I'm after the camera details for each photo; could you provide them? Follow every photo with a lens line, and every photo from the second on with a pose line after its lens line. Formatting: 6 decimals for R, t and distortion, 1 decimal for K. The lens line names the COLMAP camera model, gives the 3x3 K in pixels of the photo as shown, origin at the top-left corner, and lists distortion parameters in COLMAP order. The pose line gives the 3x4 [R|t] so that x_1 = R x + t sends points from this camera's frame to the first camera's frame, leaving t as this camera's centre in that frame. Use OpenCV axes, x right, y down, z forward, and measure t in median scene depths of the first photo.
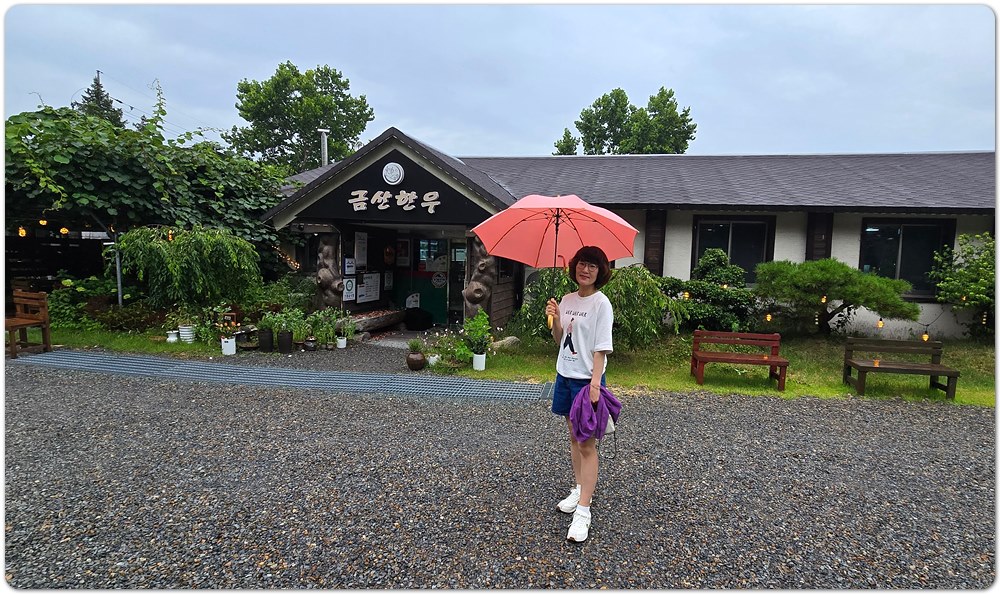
lens RADIAL K [[446.4, 0, 503.1], [0, 446.4, 318.1], [0, 0, 1]] dist [-0.012145, -0.000200]
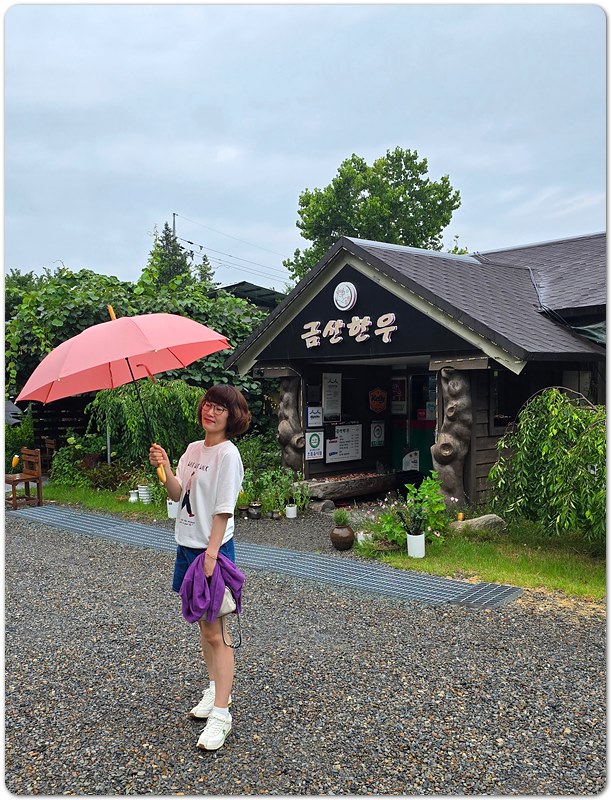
lens RADIAL K [[652.9, 0, 305.6], [0, 652.9, 460.8], [0, 0, 1]] dist [0.053020, -0.001424]
pose [[0.839069, 0.006167, -0.543991, 0.287557], [-0.029483, 0.998982, -0.034150, 0.002957], [0.543226, 0.044692, 0.838396, 0.016682]]
